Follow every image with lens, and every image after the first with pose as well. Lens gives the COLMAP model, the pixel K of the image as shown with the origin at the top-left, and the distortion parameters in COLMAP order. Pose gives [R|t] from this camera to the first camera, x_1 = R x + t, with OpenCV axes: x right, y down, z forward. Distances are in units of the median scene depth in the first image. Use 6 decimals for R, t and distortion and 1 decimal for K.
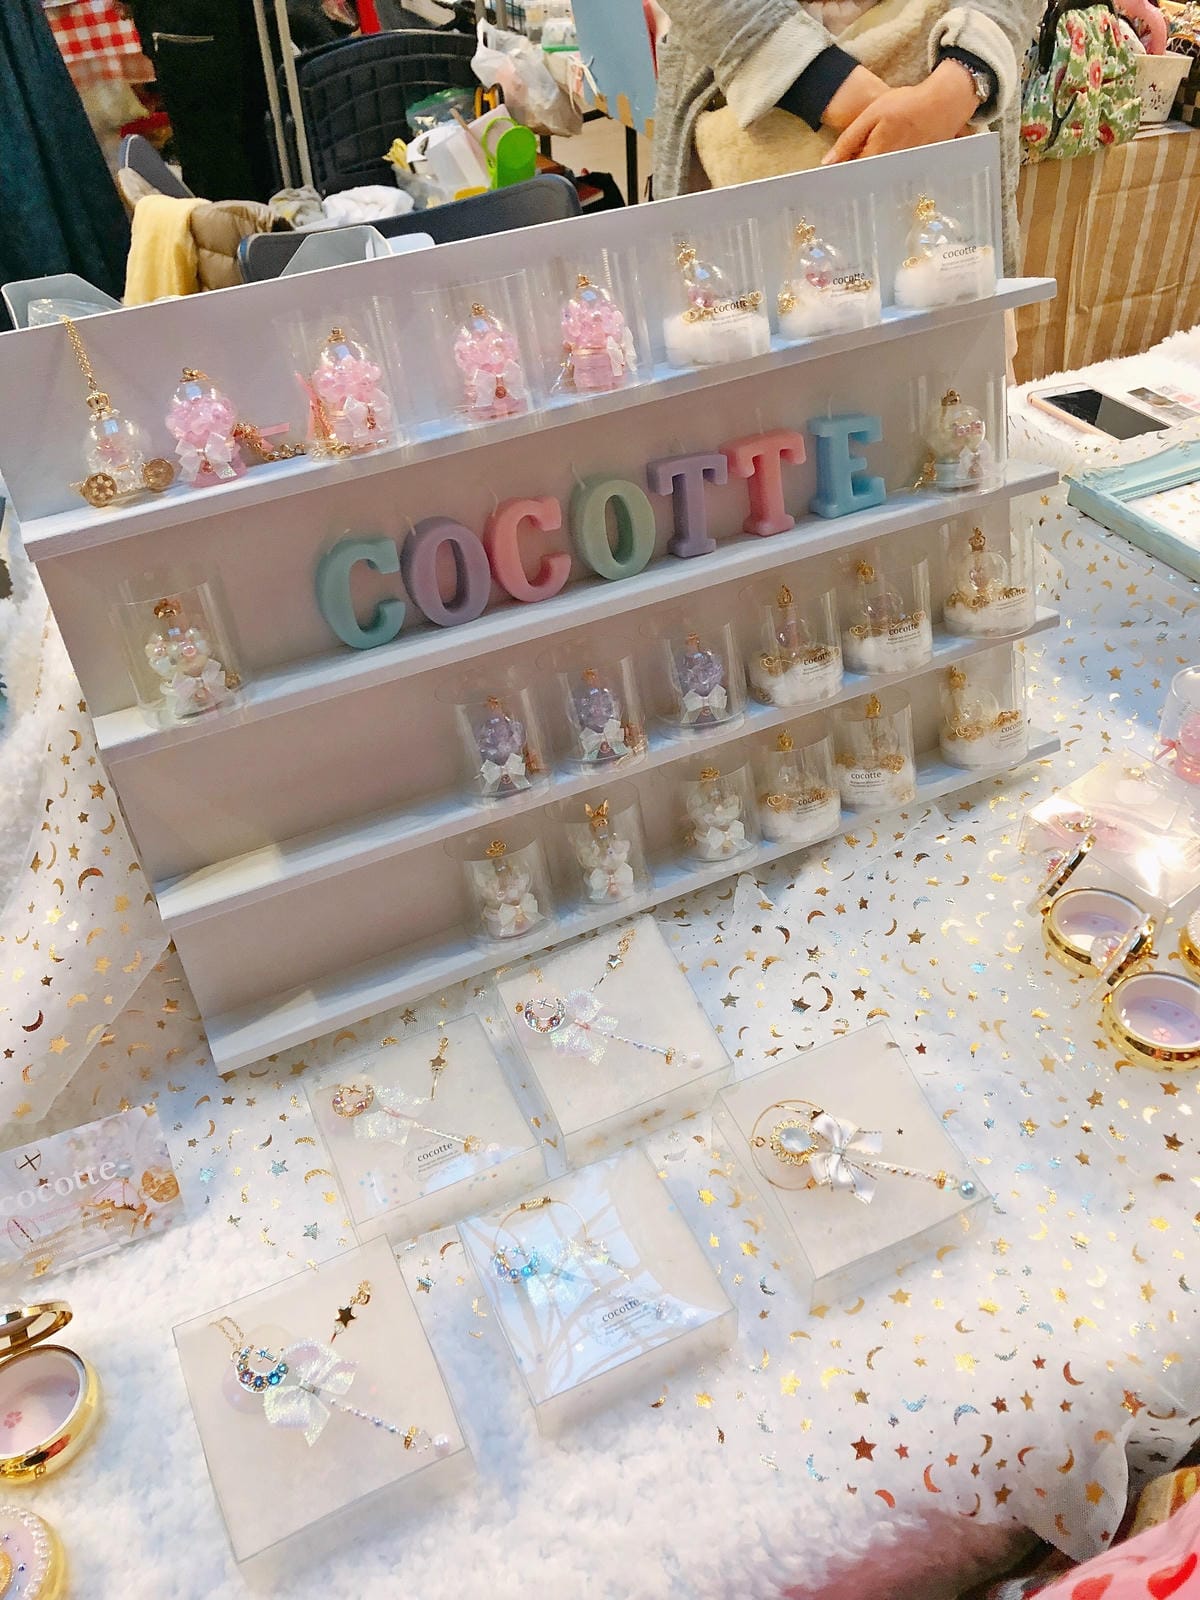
lens RADIAL K [[1334.0, 0, 600.0], [0, 1334.0, 800.0], [0, 0, 1]] dist [0.077711, -0.081911]
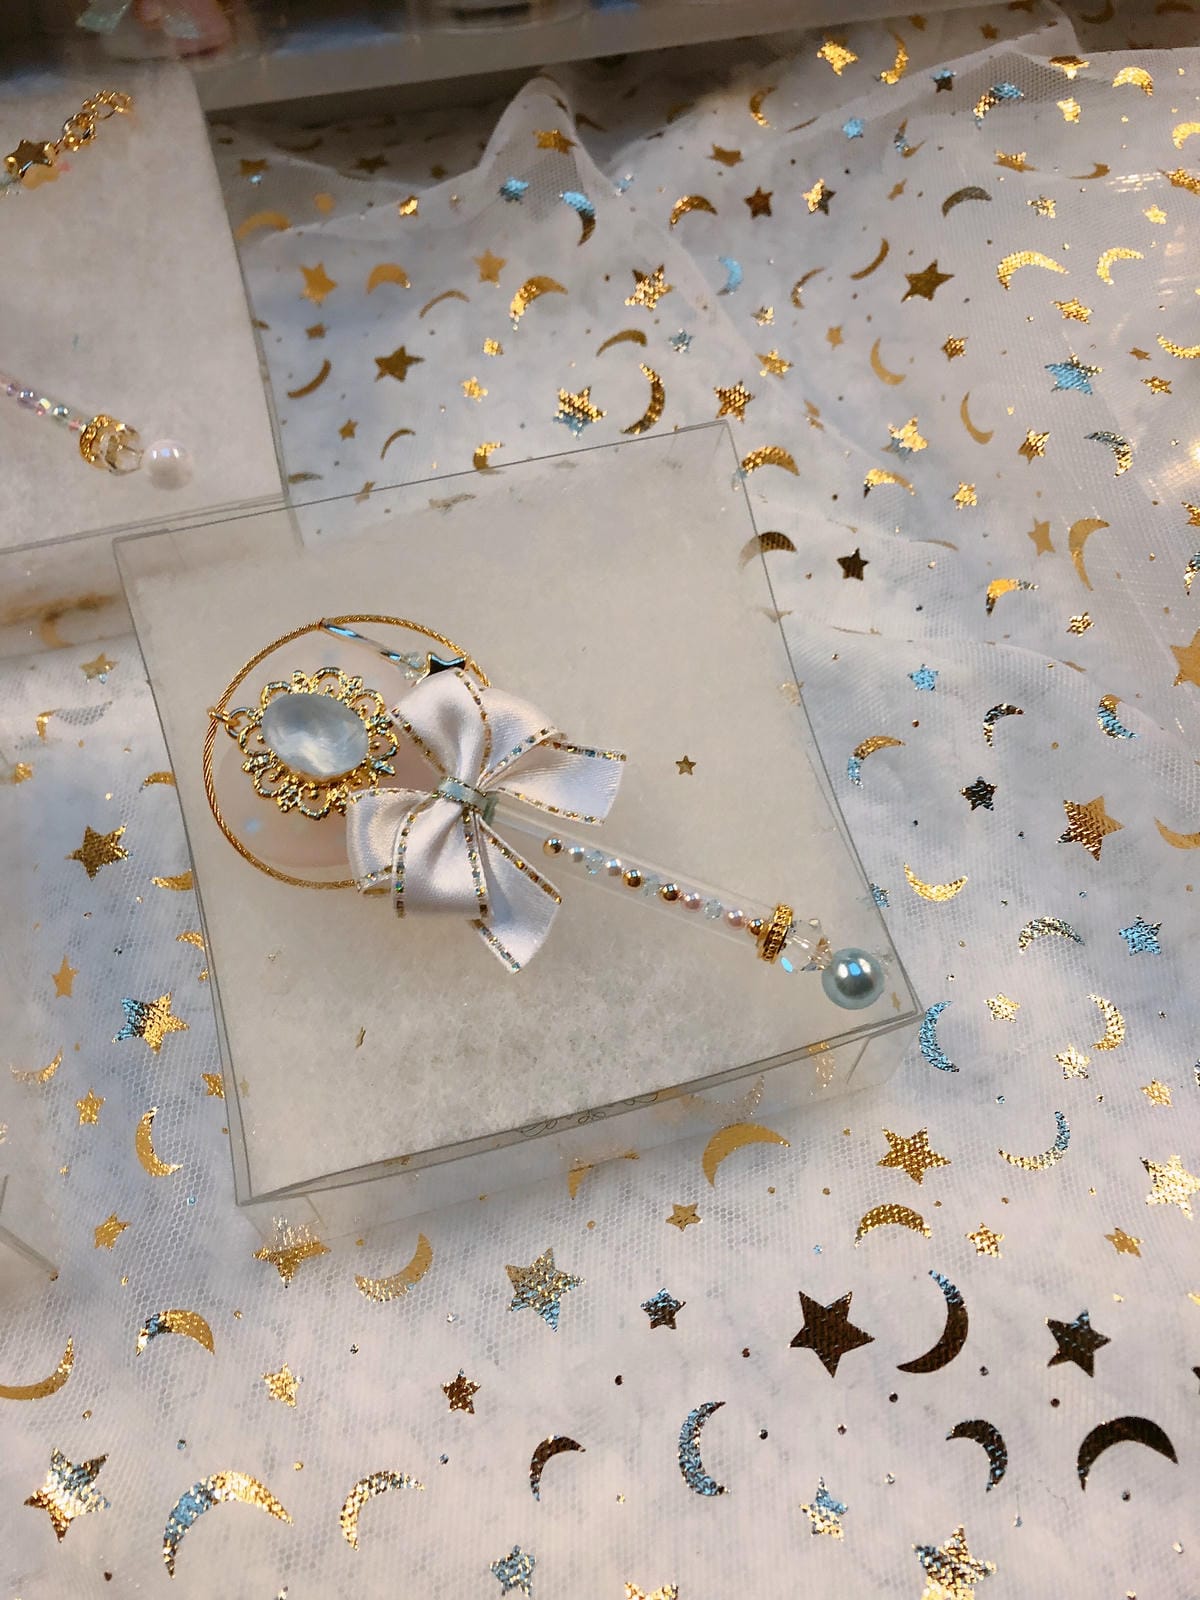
lens RADIAL K [[1334.0, 0, 600.0], [0, 1334.0, 800.0], [0, 0, 1]] dist [0.077711, -0.081911]
pose [[0.983208, 0.182154, -0.011027, 0.199780], [-0.170696, 0.939365, 0.297416, 0.158651], [0.064534, -0.290540, 0.954684, 0.674011]]
